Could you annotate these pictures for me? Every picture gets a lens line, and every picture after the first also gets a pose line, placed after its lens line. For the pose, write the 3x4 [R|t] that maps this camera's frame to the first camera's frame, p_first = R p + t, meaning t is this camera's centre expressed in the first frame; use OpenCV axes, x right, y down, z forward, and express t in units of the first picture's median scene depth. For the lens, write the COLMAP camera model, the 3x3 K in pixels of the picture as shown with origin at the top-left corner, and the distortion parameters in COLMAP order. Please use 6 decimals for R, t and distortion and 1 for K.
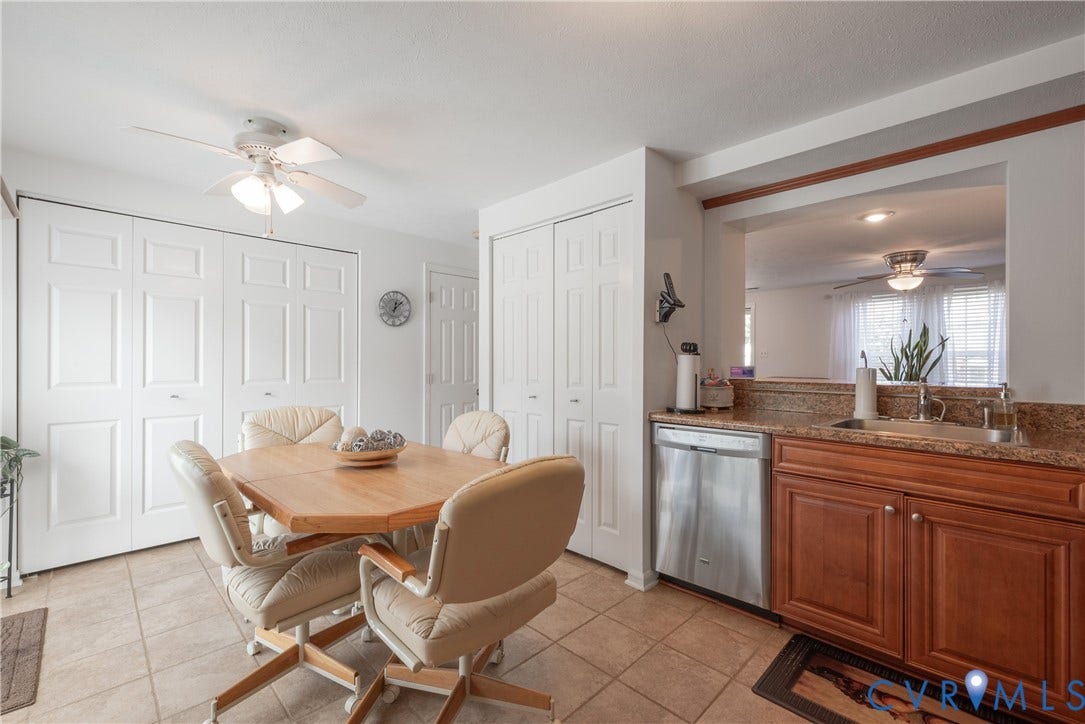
lens RADIAL K [[461.2, 0, 542.2], [0, 461.2, 361.6], [0, 0, 1]] dist [0.001505, 0.000672]
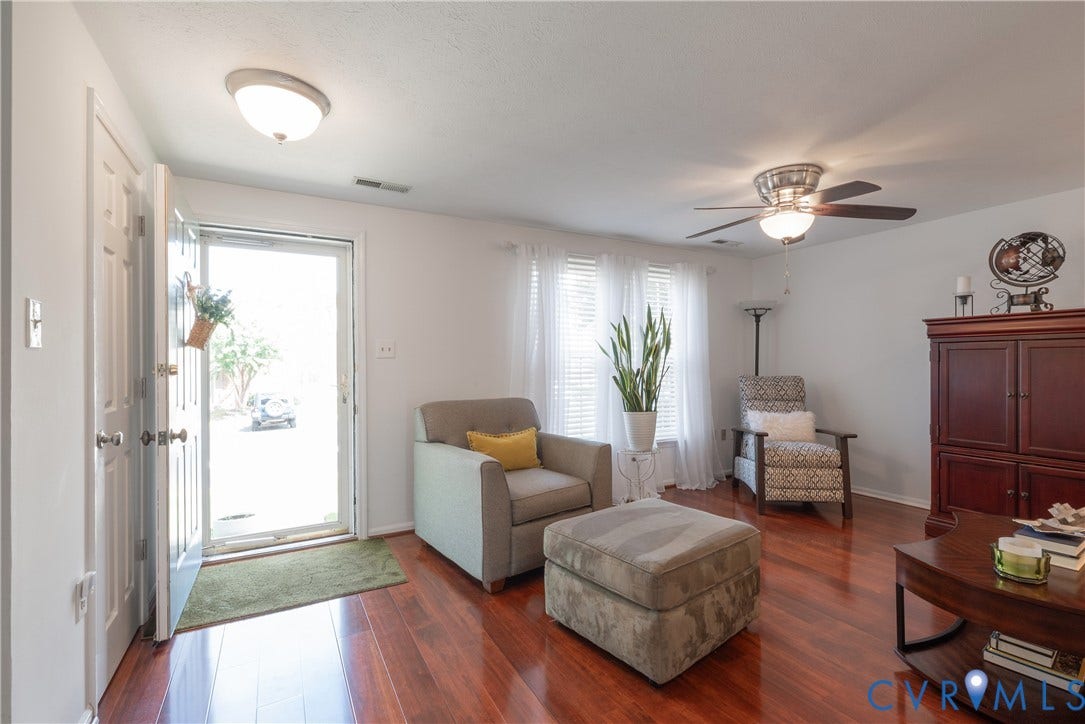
lens RADIAL K [[477.6, 0, 541.3], [0, 477.6, 361.4], [0, 0, 1]] dist [-0.000477, 0.000431]
pose [[0.279451, 0.002801, 0.960156, 0.244453], [0.013363, 0.999888, -0.006806, -0.003369], [-0.960067, 0.014732, 0.279382, 2.047898]]
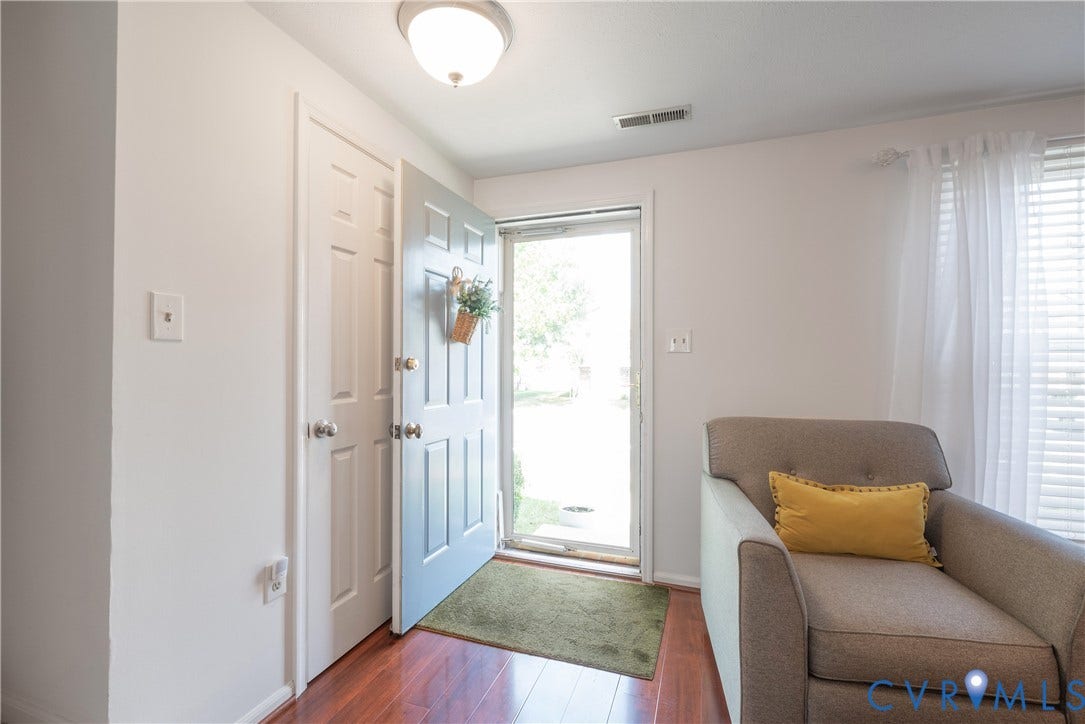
lens RADIAL K [[477.6, 0, 543.9], [0, 477.6, 362.4], [0, 0, 1]] dist [-0.000477, 0.000431]
pose [[0.901171, 0.003267, 0.433452, 0.686839], [-0.000460, 0.999978, -0.006580, -0.000763], [-0.433464, 0.005730, 0.901153, 2.052445]]
